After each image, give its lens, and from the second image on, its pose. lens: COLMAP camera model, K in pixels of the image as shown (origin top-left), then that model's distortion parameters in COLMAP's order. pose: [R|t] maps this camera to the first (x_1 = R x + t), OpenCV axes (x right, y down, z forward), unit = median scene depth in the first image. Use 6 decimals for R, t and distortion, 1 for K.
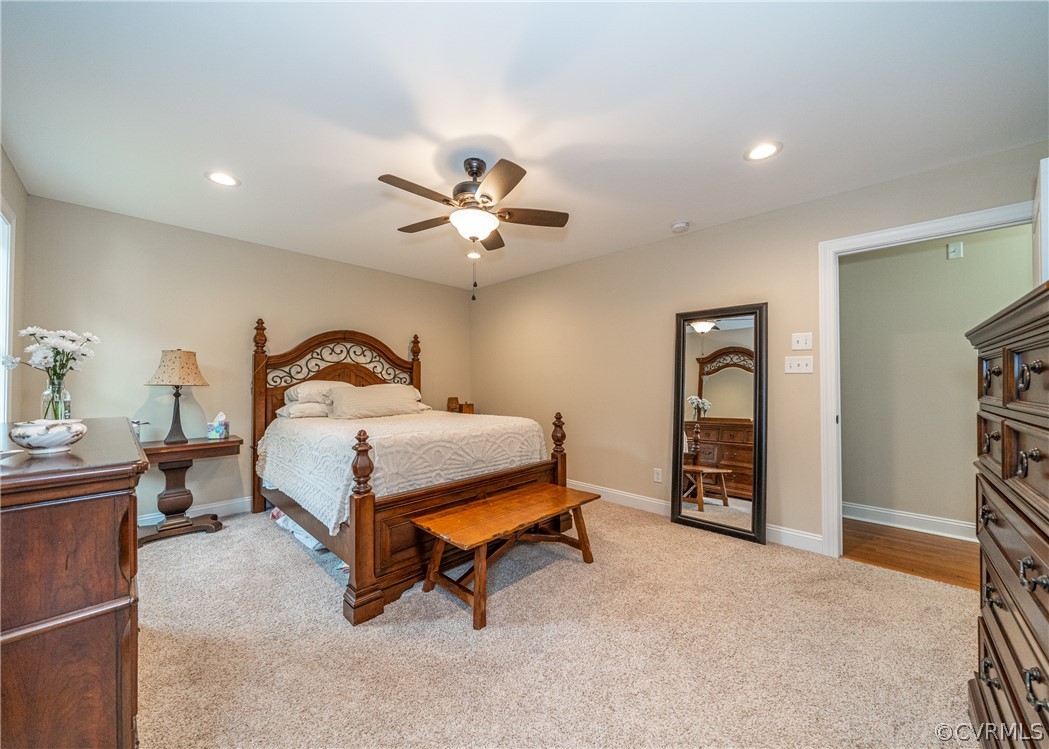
lens RADIAL K [[384.4, 0, 520.7], [0, 384.4, 377.3], [0, 0, 1]] dist [-0.000438, 0.000030]
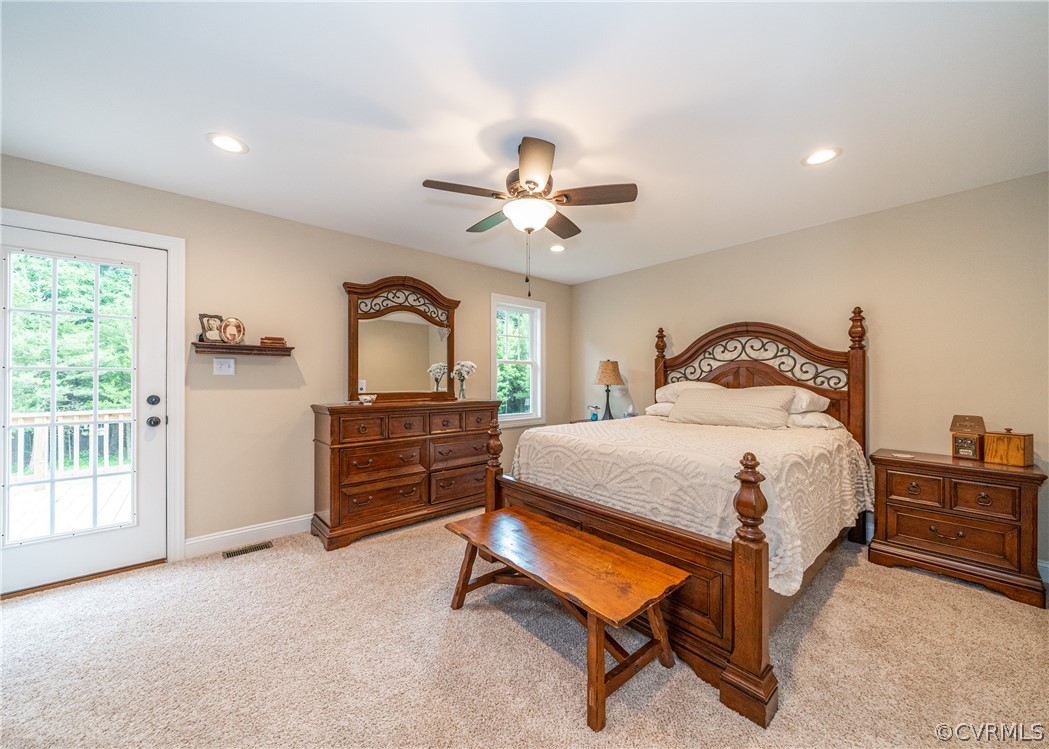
lens RADIAL K [[384.4, 0, 520.3], [0, 384.4, 379.4], [0, 0, 1]] dist [-0.000438, 0.000030]
pose [[-0.090295, -0.000360, -0.995915, 0.463511], [0.013078, 0.999913, -0.001547, -0.000800], [0.995829, -0.013165, -0.090282, 0.610627]]
